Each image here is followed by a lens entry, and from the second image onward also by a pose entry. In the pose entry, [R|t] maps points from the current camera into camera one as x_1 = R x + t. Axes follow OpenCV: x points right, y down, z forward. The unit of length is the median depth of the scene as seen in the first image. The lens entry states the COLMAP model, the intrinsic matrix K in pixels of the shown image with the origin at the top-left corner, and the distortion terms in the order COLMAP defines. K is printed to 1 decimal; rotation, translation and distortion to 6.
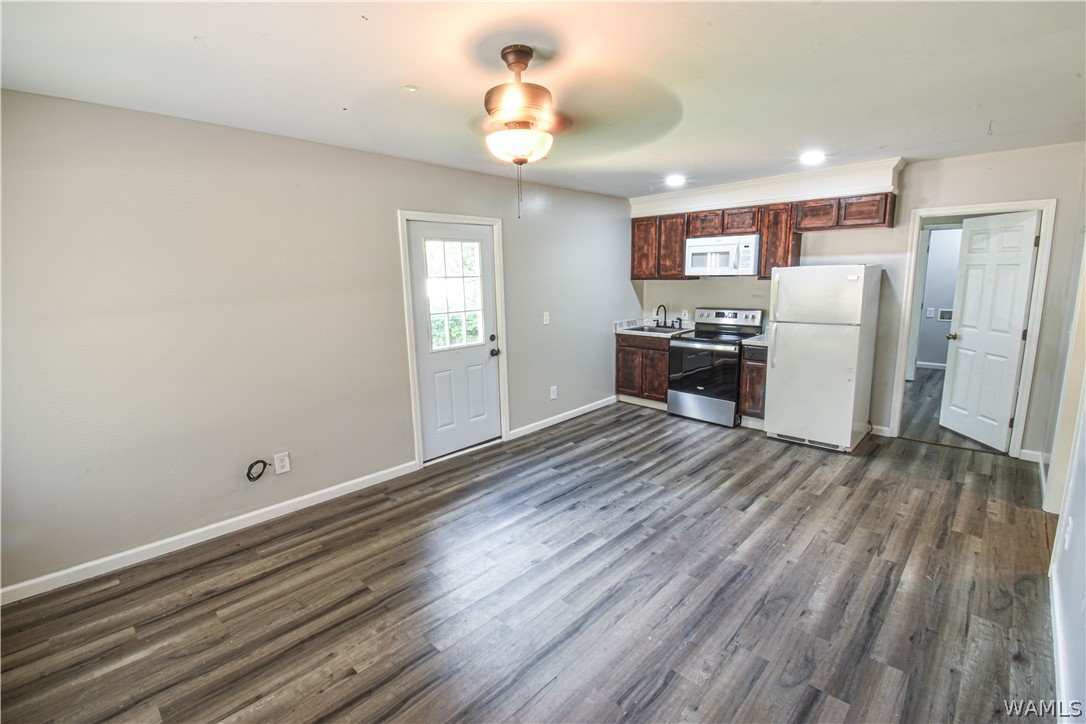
lens RADIAL K [[486.0, 0, 544.0], [0, 486.0, 360.9], [0, 0, 1]] dist [0.018130, -0.026244]
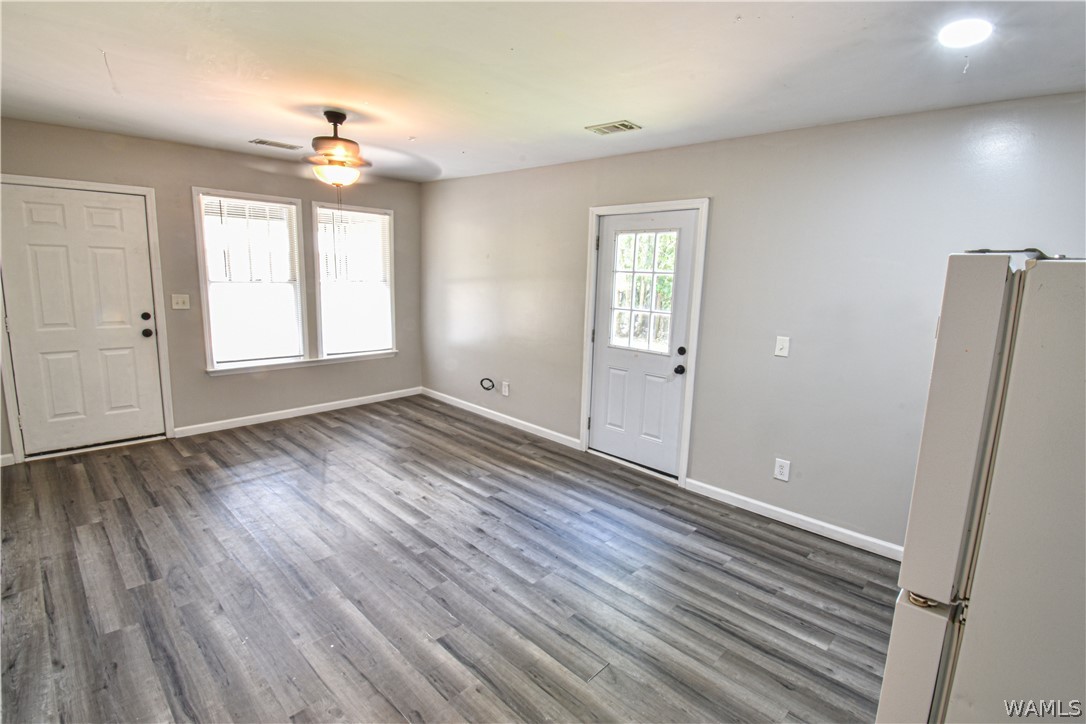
lens RADIAL K [[516.3, 0, 543.0], [0, 516.3, 362.0], [0, 0, 1]] dist [0.020235, -0.024380]
pose [[-0.015637, 0.194419, -0.980794, 0.871919], [-0.206280, 0.959185, 0.193424, -0.175241], [0.978368, 0.205343, 0.025106, 0.907160]]
